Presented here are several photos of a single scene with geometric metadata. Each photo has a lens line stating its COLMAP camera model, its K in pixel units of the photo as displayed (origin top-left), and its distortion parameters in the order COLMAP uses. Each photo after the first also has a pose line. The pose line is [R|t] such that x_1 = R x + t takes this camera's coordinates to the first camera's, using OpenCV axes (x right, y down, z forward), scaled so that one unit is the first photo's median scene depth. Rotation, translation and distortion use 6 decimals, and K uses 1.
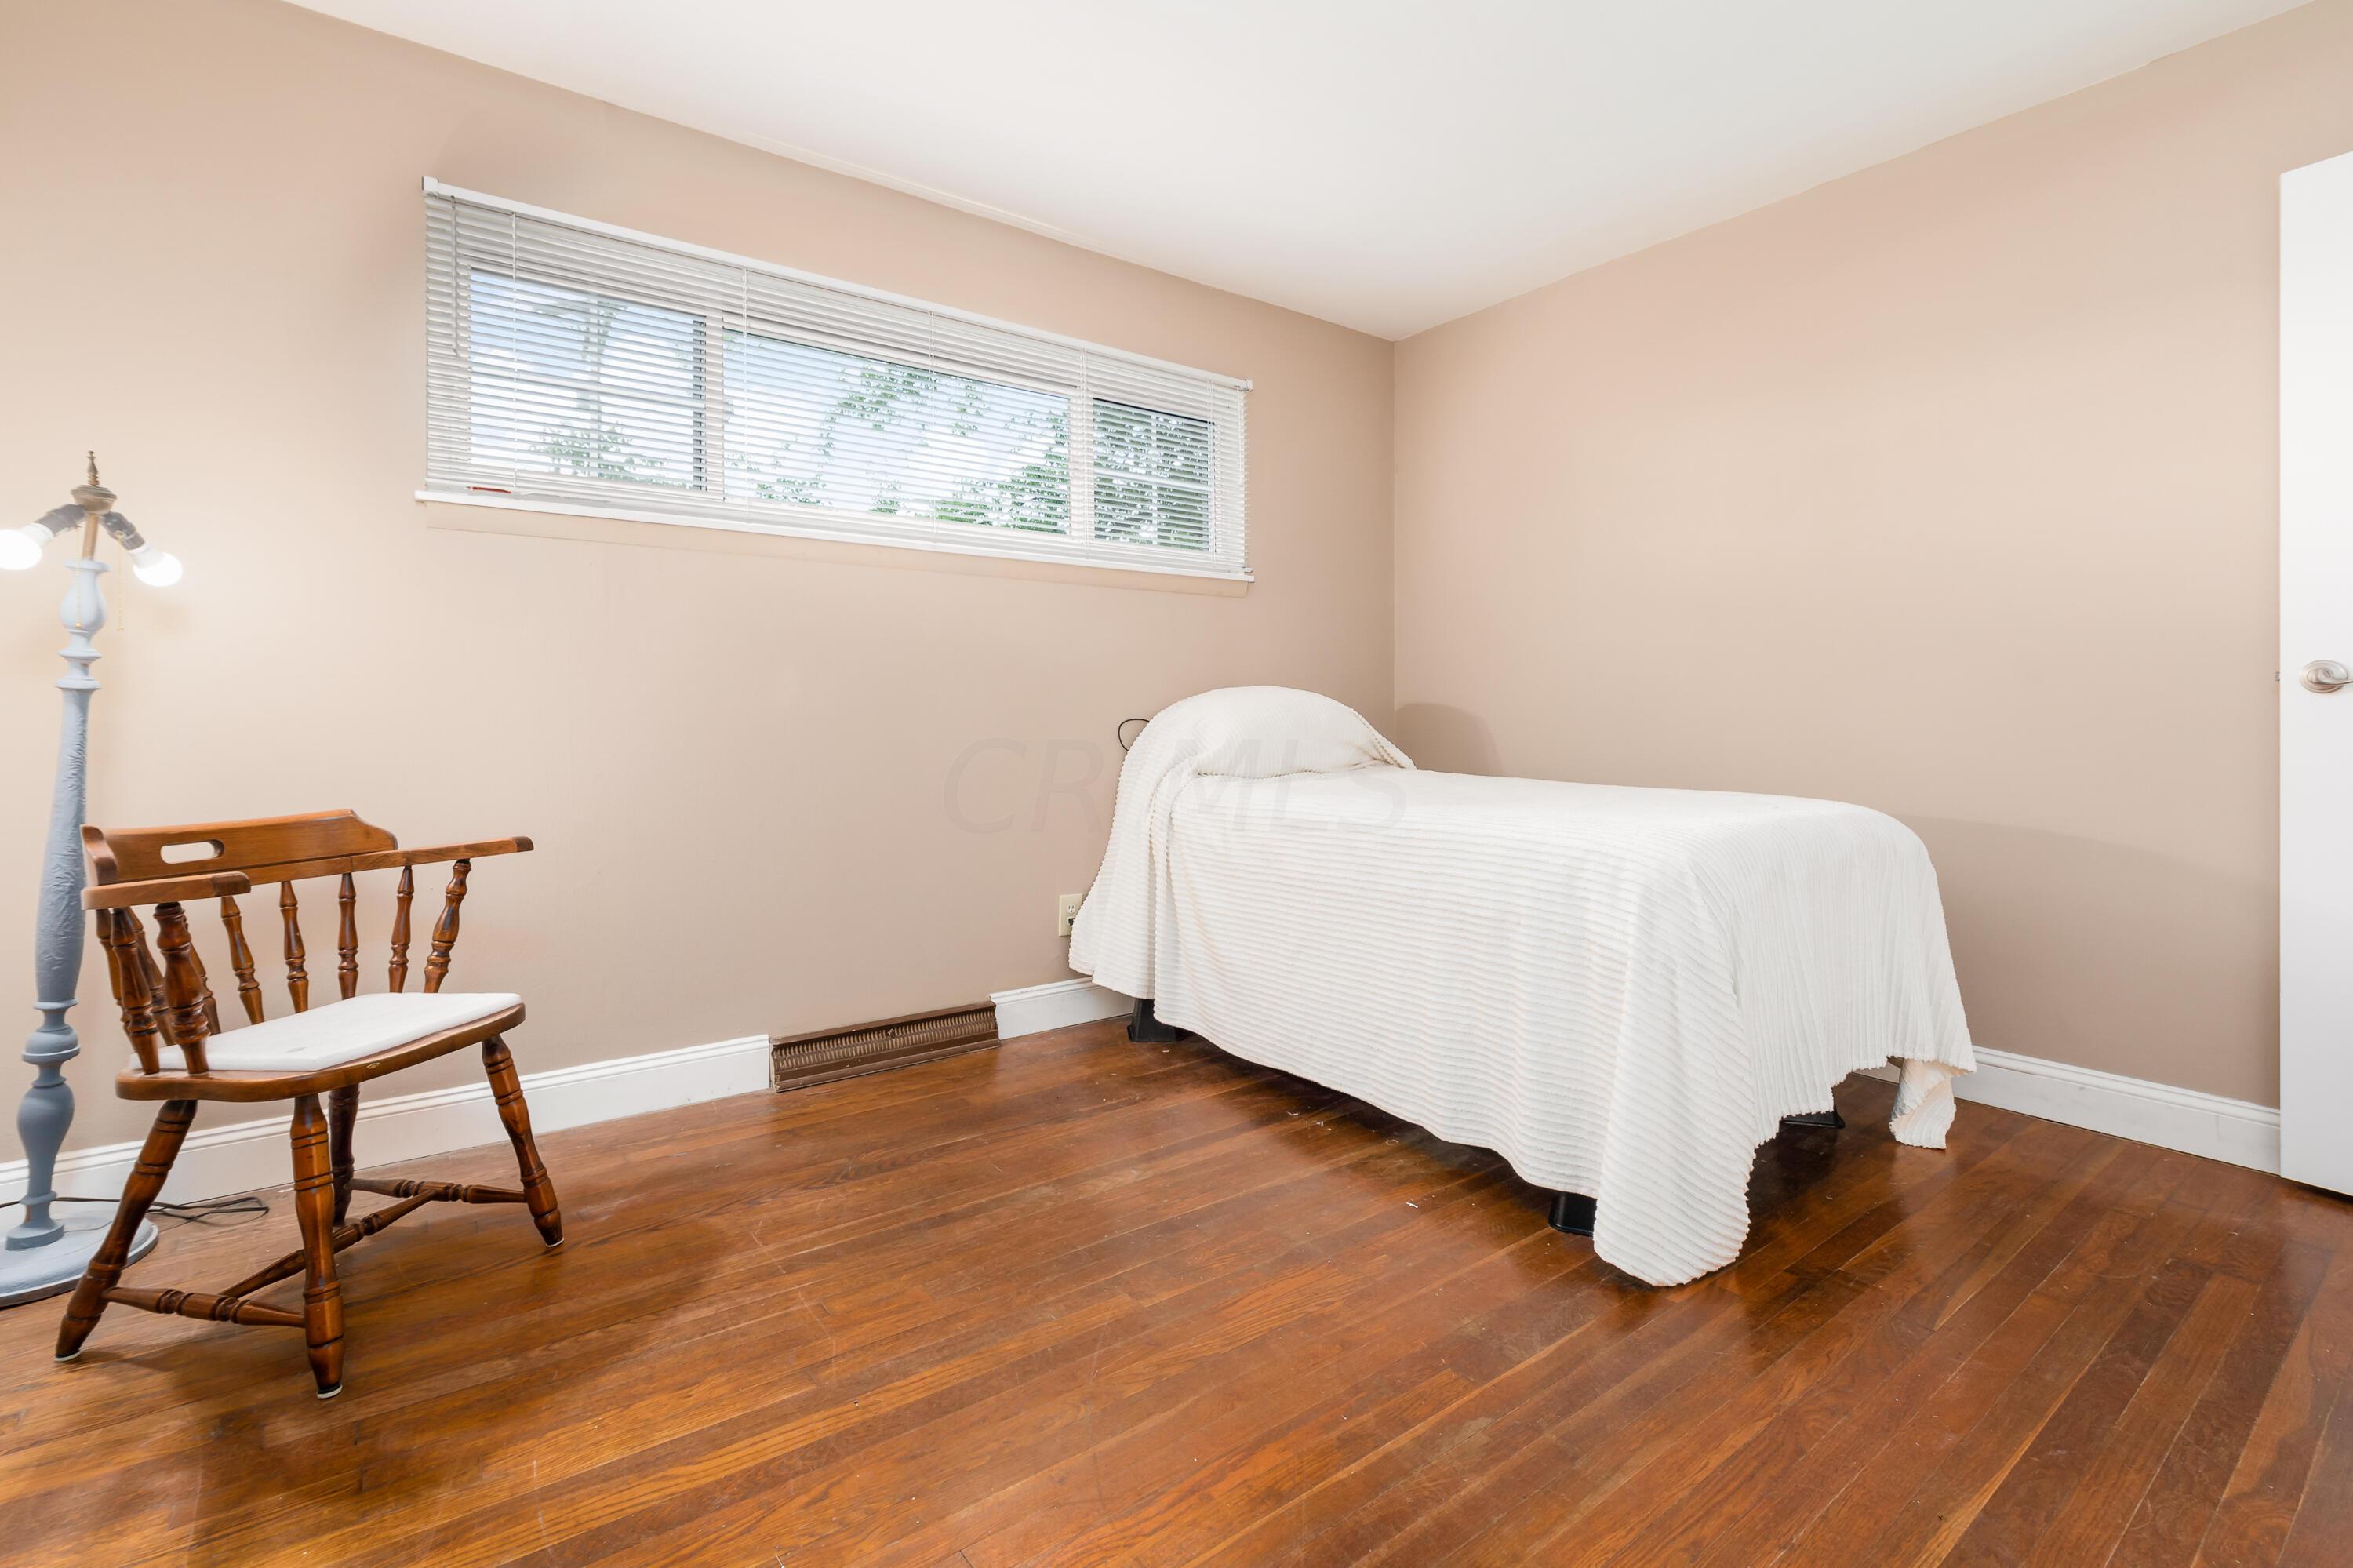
lens RADIAL K [[1057.5, 0, 1190.4], [0, 1057.5, 722.7], [0, 0, 1]] dist [-0.012483, 0.005467]
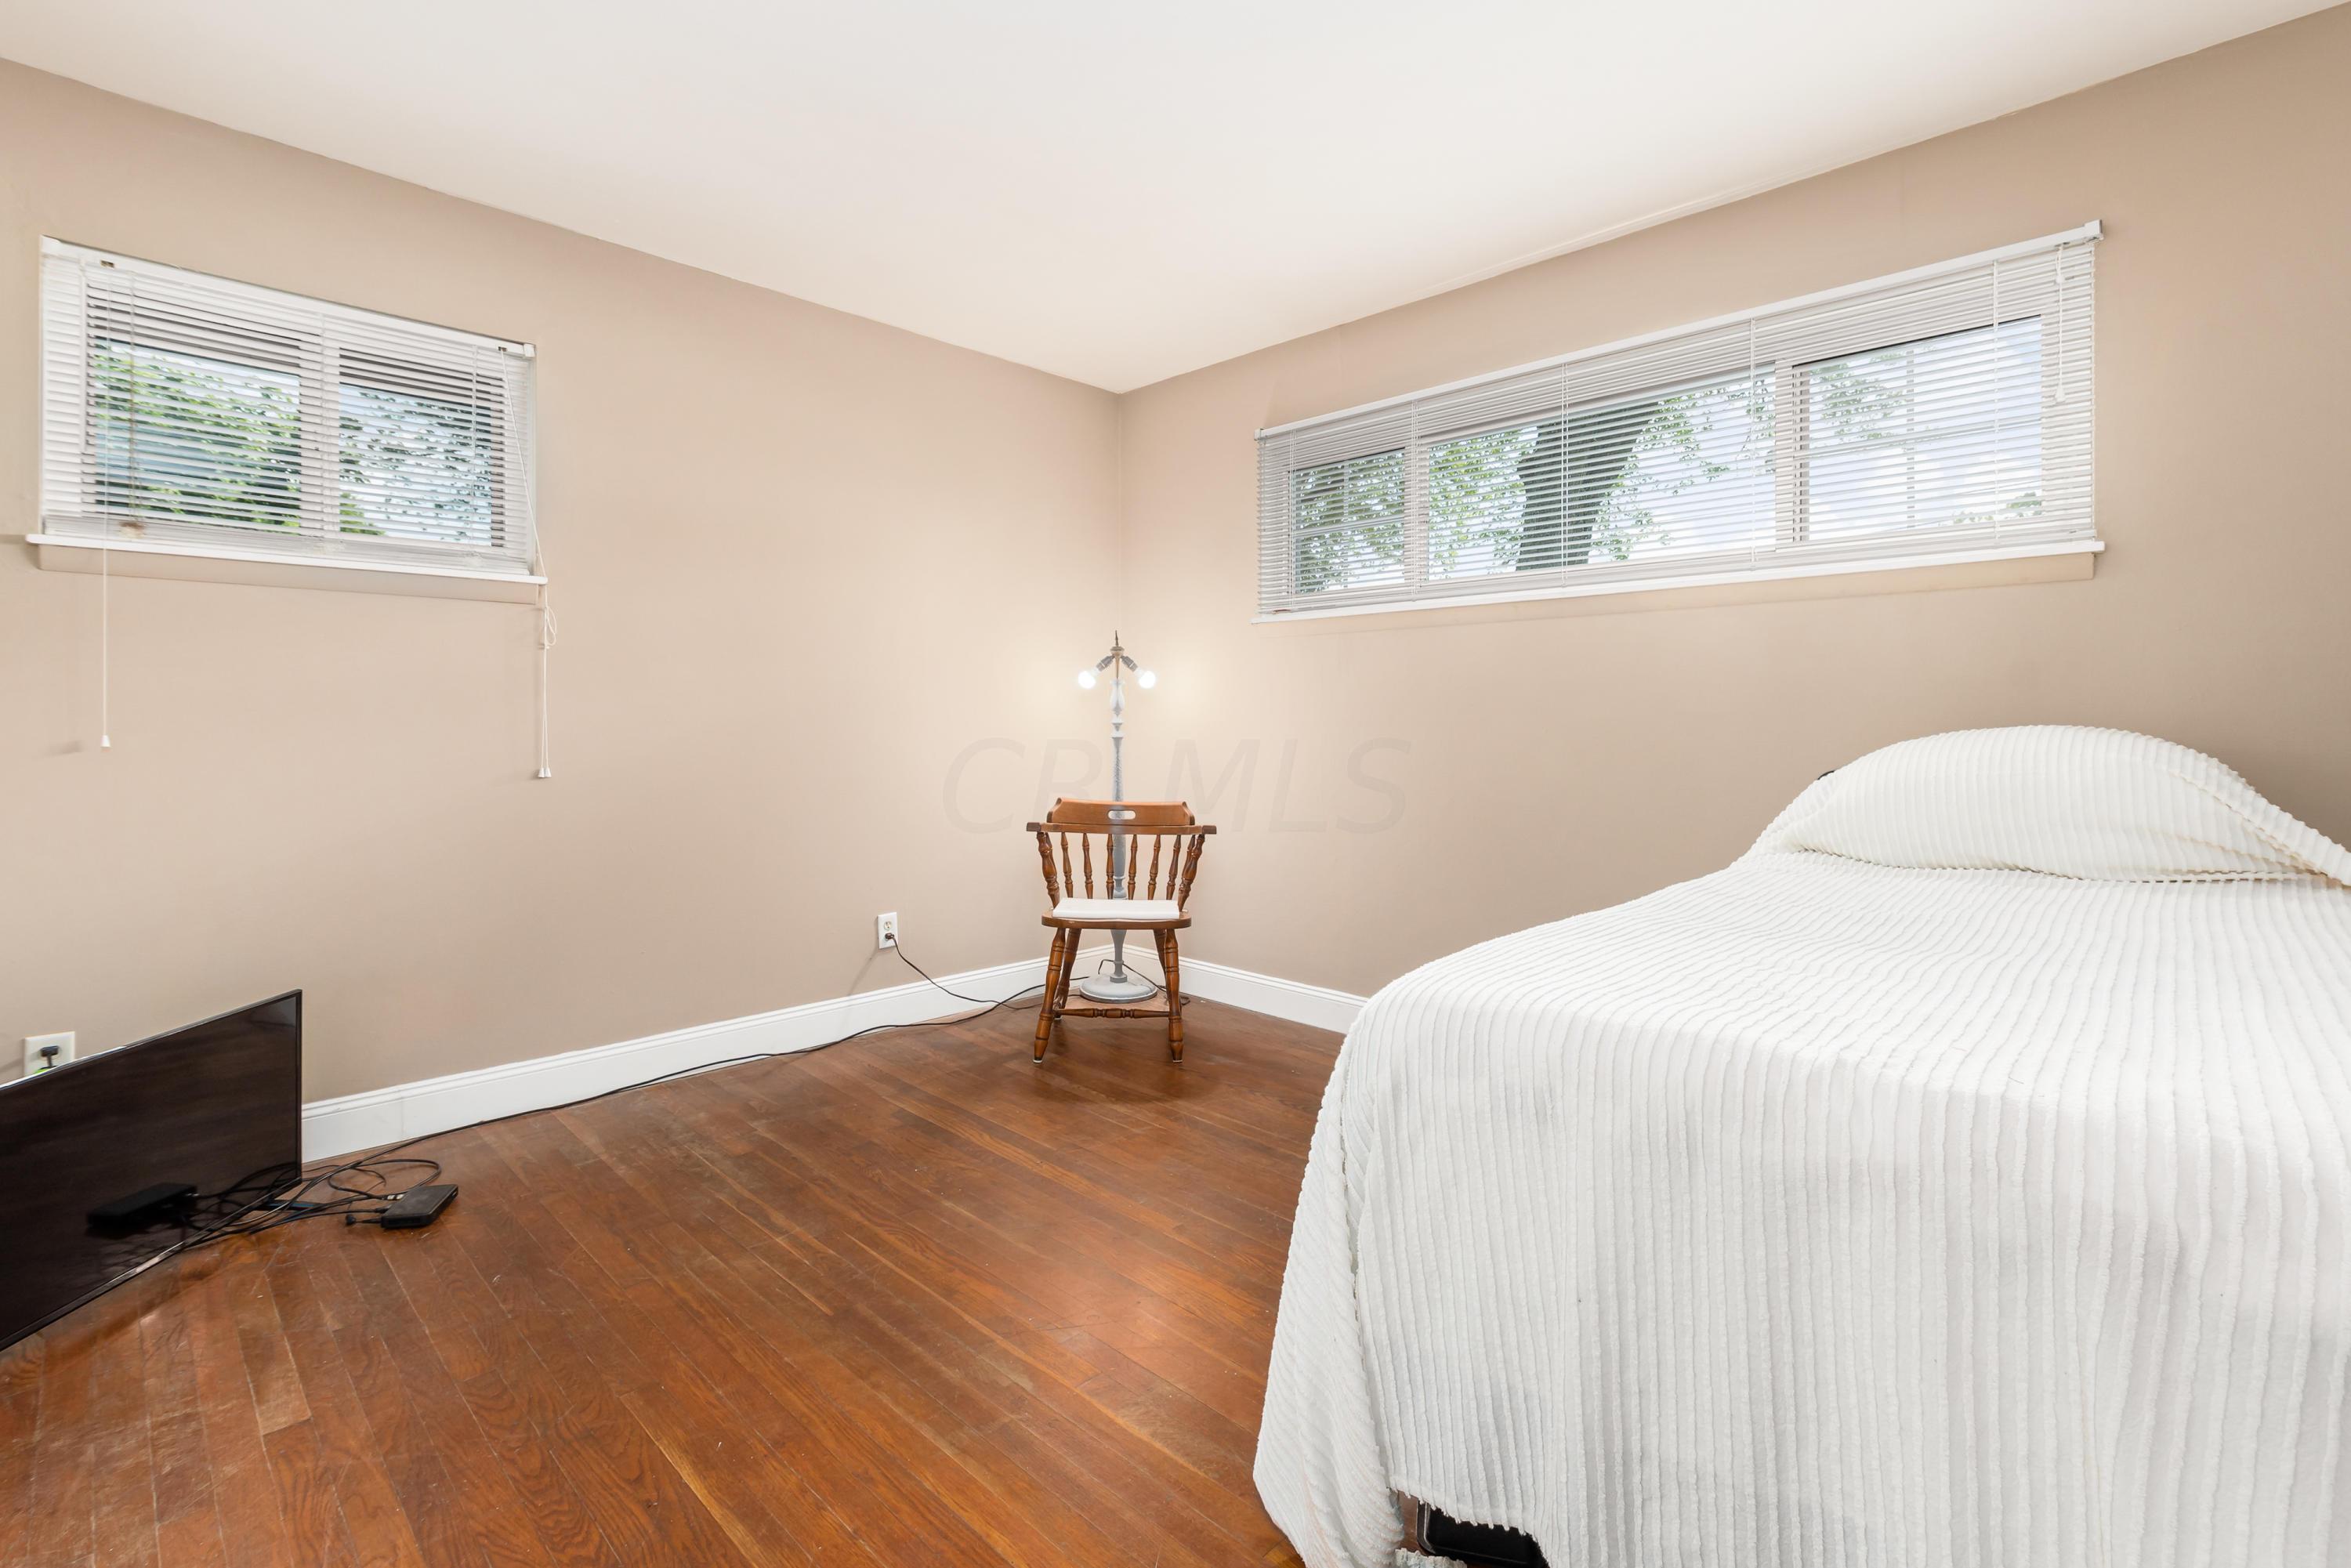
lens RADIAL K [[1056.5, 0, 1189.3], [0, 1056.5, 722.8], [0, 0, 1]] dist [-0.012483, 0.005467]
pose [[0.160801, 0.001745, -0.986985, 1.177522], [-0.002594, 0.999996, 0.001346, -0.065710], [0.986983, 0.002344, 0.160805, 0.789349]]
